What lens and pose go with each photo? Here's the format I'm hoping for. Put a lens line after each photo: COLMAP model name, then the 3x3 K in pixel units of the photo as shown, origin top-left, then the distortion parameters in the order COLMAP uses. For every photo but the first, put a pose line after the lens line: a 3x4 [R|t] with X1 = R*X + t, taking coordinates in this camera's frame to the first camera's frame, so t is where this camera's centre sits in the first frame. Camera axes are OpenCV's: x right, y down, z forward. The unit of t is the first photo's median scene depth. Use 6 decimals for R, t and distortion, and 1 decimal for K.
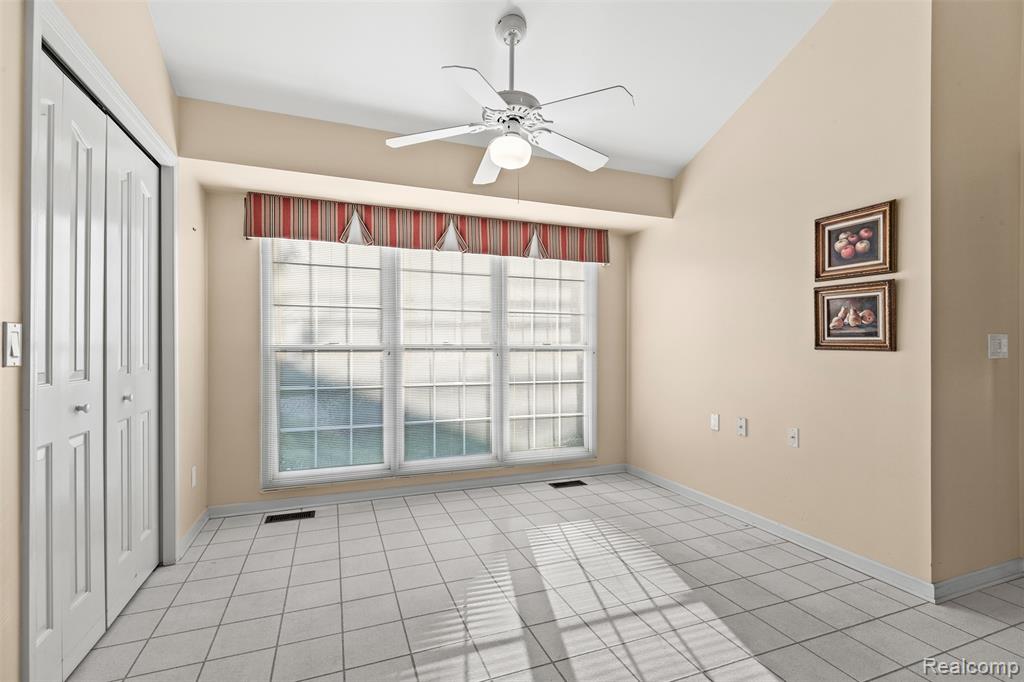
lens RADIAL K [[466.5, 0, 509.4], [0, 466.5, 348.4], [0, 0, 1]] dist [0.003433, 0.001251]
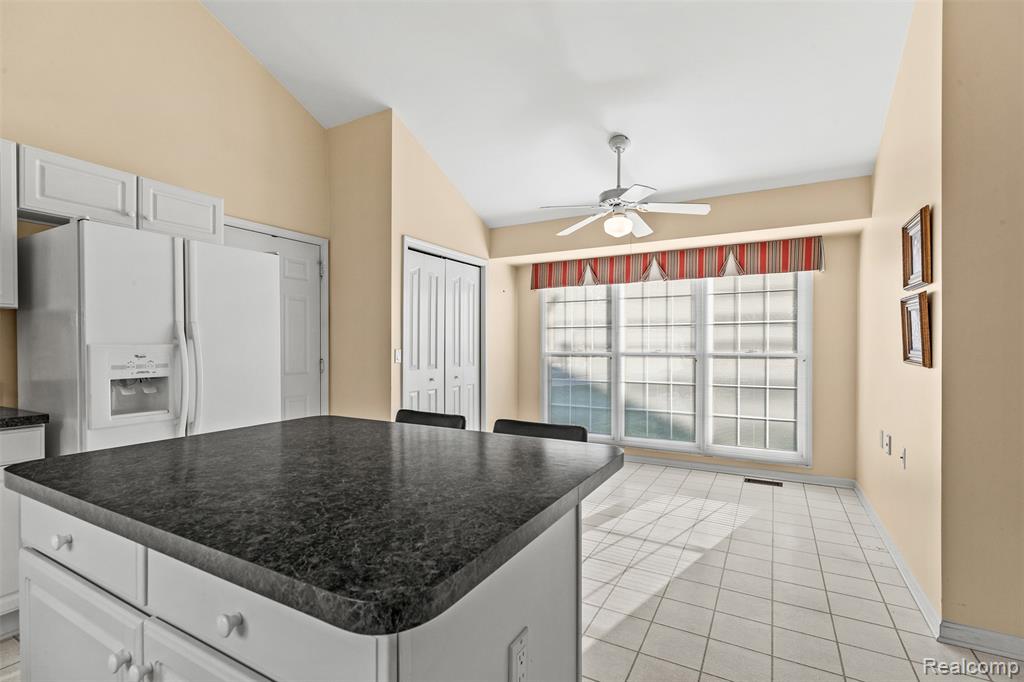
lens RADIAL K [[466.5, 0, 511.7], [0, 466.5, 348.5], [0, 0, 1]] dist [0.003433, 0.001251]
pose [[0.639702, 0.001208, -0.768622, 0.634719], [0.000882, 0.999997, 0.002305, -0.022495], [0.768623, -0.002152, 0.639699, -0.146712]]
